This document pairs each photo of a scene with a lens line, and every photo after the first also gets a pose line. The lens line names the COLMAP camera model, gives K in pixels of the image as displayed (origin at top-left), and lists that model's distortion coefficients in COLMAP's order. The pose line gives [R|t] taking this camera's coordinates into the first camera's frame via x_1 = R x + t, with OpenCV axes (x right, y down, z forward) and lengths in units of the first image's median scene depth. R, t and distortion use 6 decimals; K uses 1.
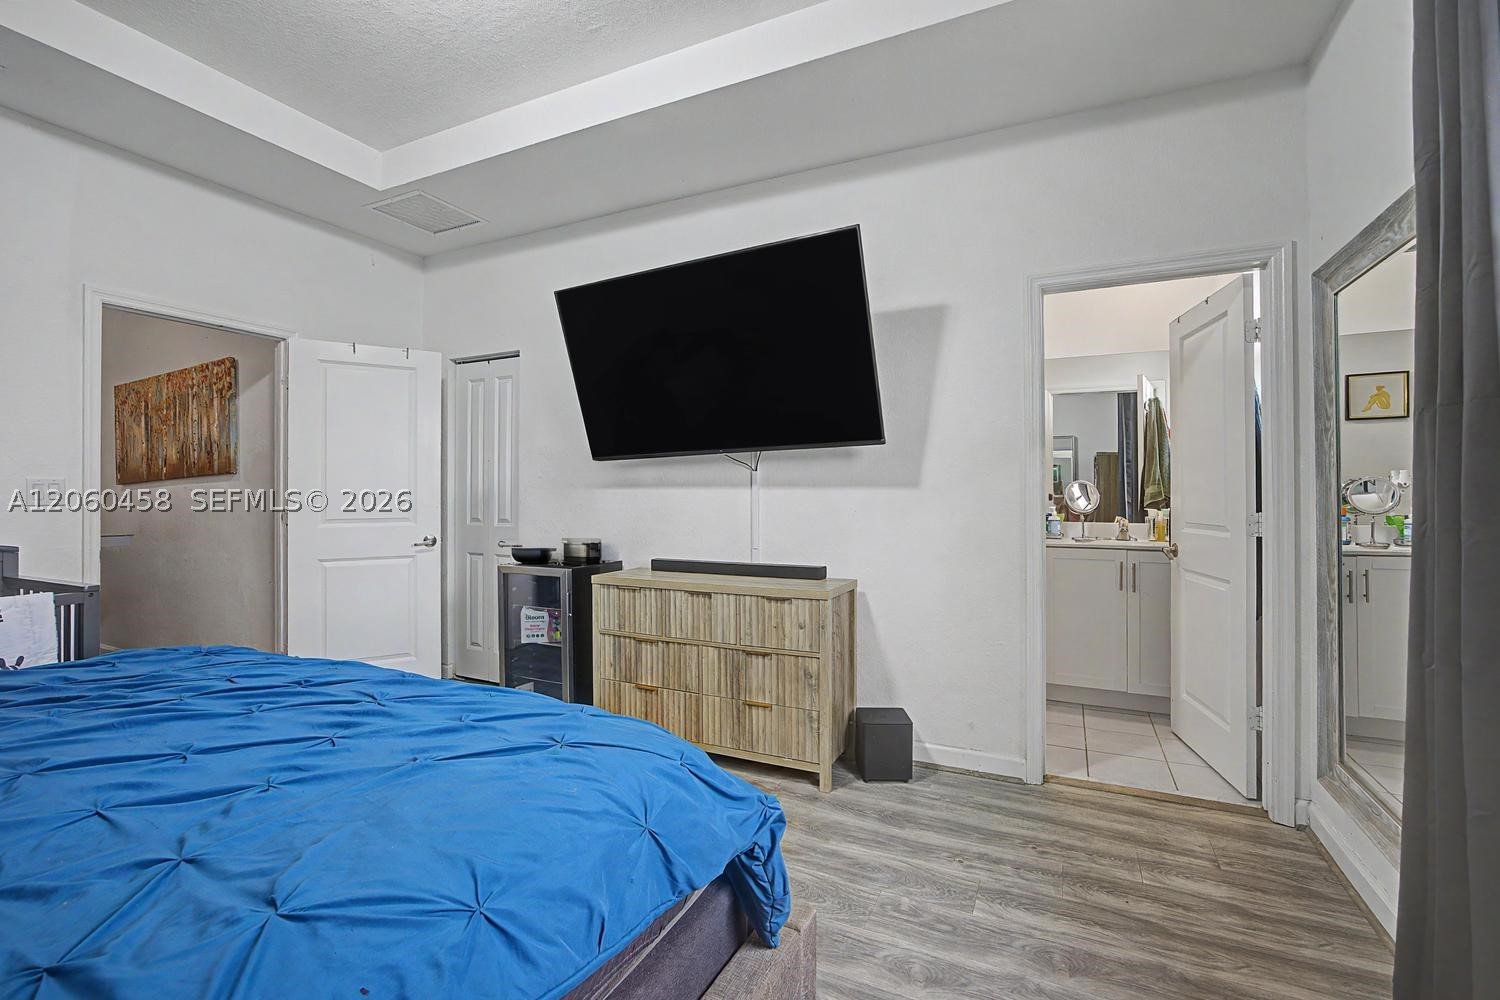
lens RADIAL K [[658.4, 0, 750.5], [0, 658.4, 493.7], [0, 0, 1]] dist [0.000115, 0.000065]
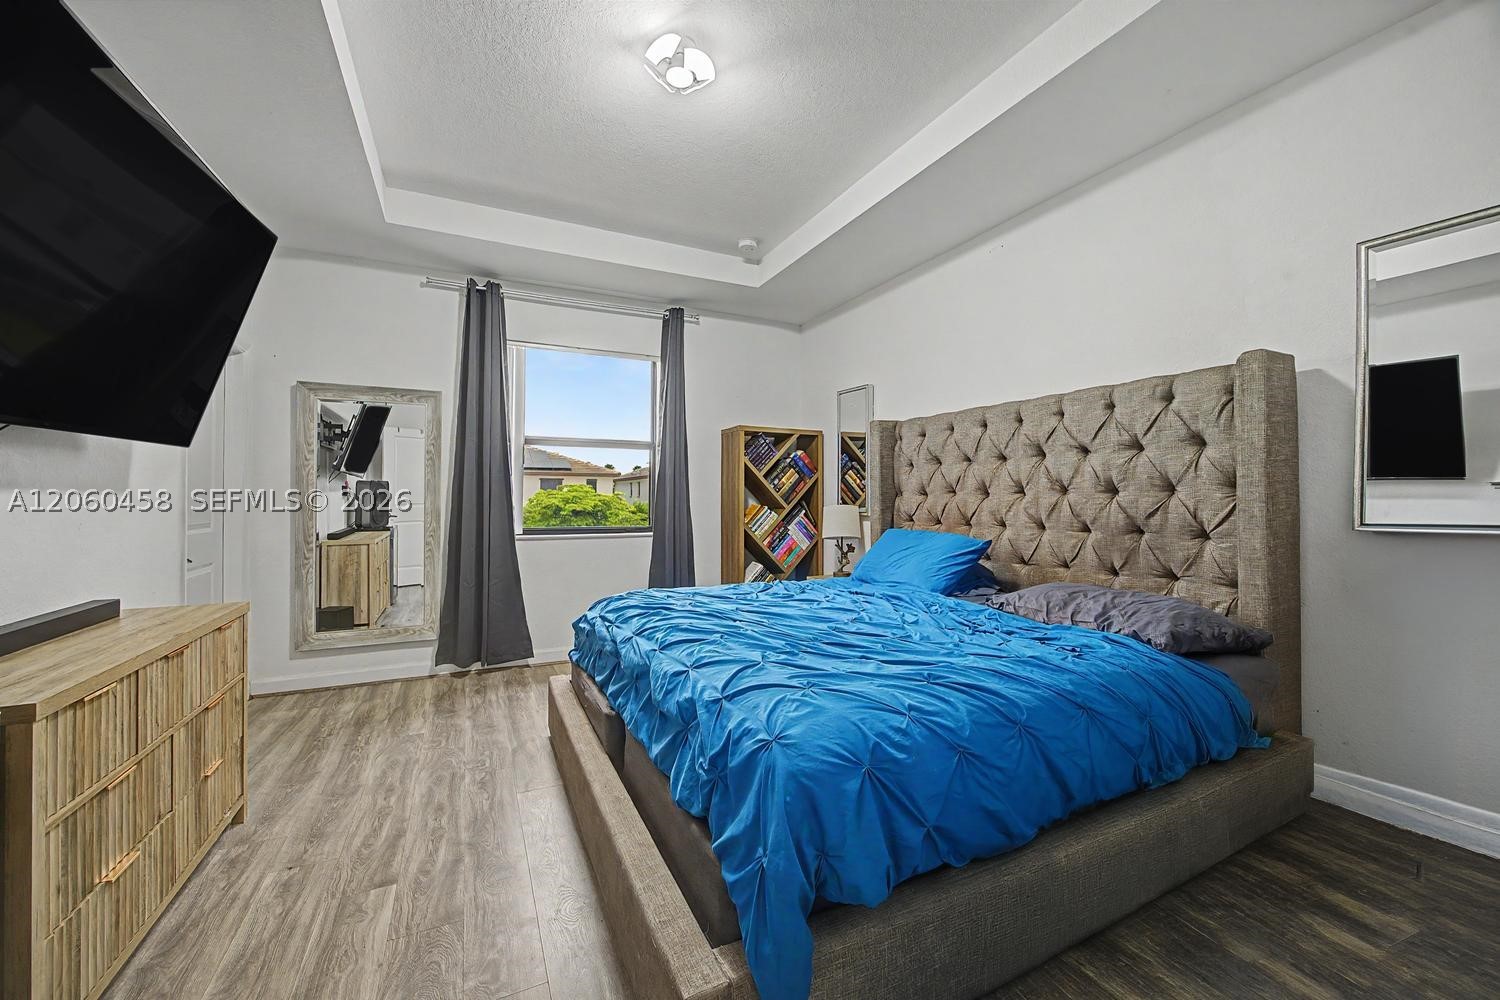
lens RADIAL K [[596.9, 0, 751.2], [0, 596.9, 498.2], [0, 0, 1]] dist [-0.000007, -0.000001]
pose [[-0.785906, 0.004424, 0.618331, -1.199015], [0.003948, 0.999990, -0.002136, 0.002546], [-0.618334, 0.000763, -0.785915, 1.502093]]
